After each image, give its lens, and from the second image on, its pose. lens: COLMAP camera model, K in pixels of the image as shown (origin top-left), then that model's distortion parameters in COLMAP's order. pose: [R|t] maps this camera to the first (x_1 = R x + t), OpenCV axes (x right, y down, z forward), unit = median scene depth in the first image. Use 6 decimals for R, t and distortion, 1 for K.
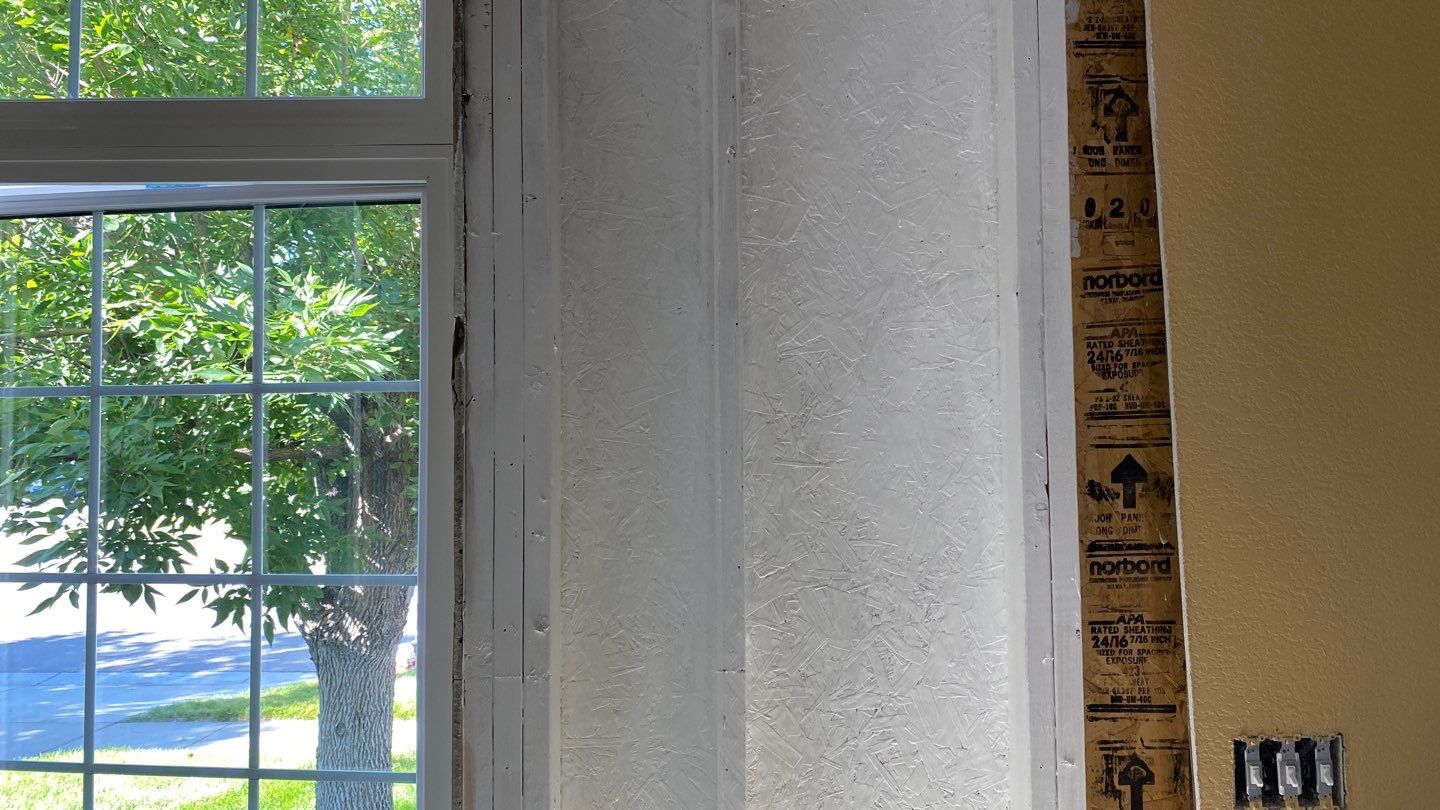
lens RADIAL K [[1087.9, 0, 723.5], [0, 1087.9, 397.3], [0, 0, 1]] dist [0.068286, -0.102338]
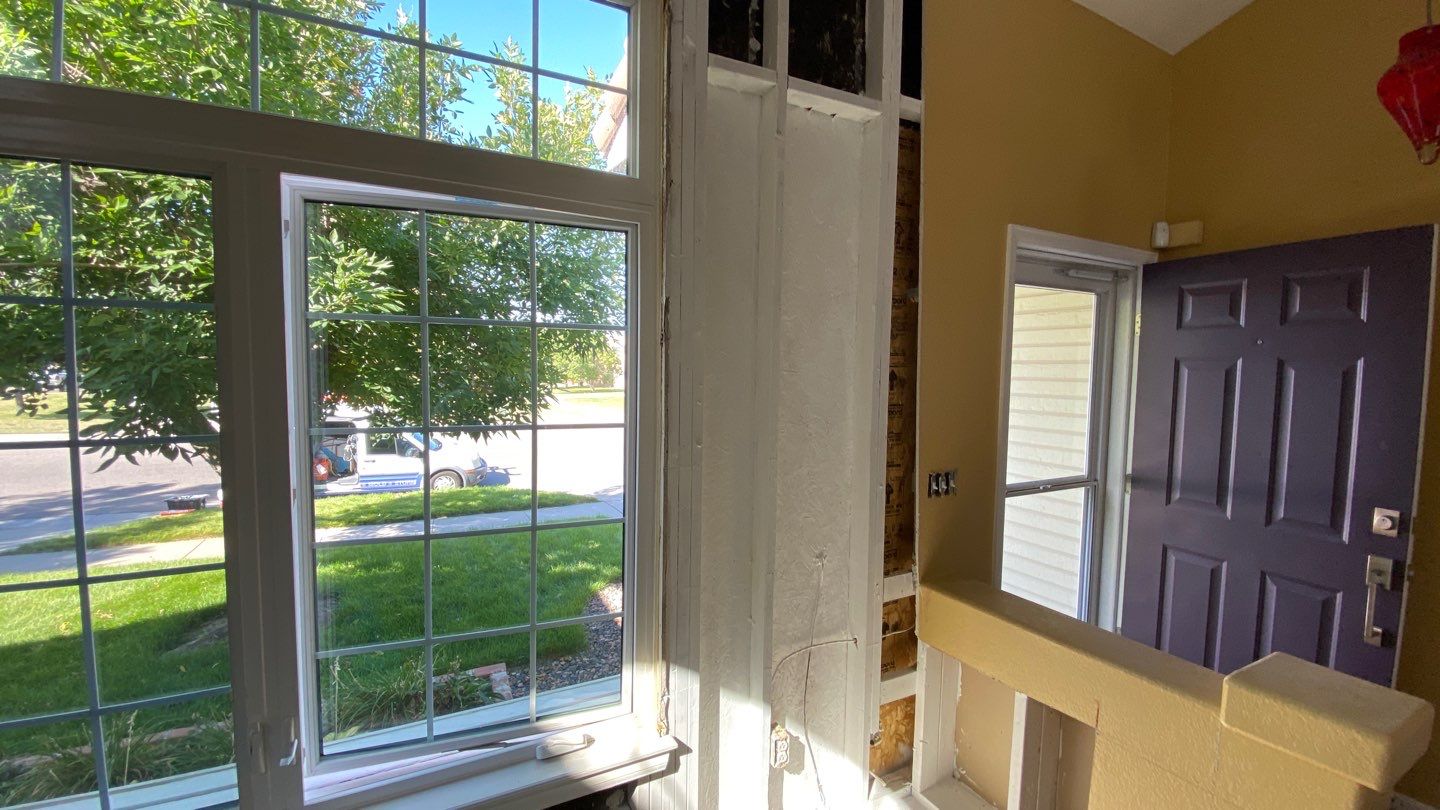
lens RADIAL K [[578.2, 0, 718.4], [0, 578.2, 402.8], [0, 0, 1]] dist [0.019122, -0.014734]
pose [[0.884094, -0.007485, 0.467250, -0.622512], [-0.043136, 0.994296, 0.097548, 0.015407], [-0.465315, -0.106397, 0.878727, -0.007505]]
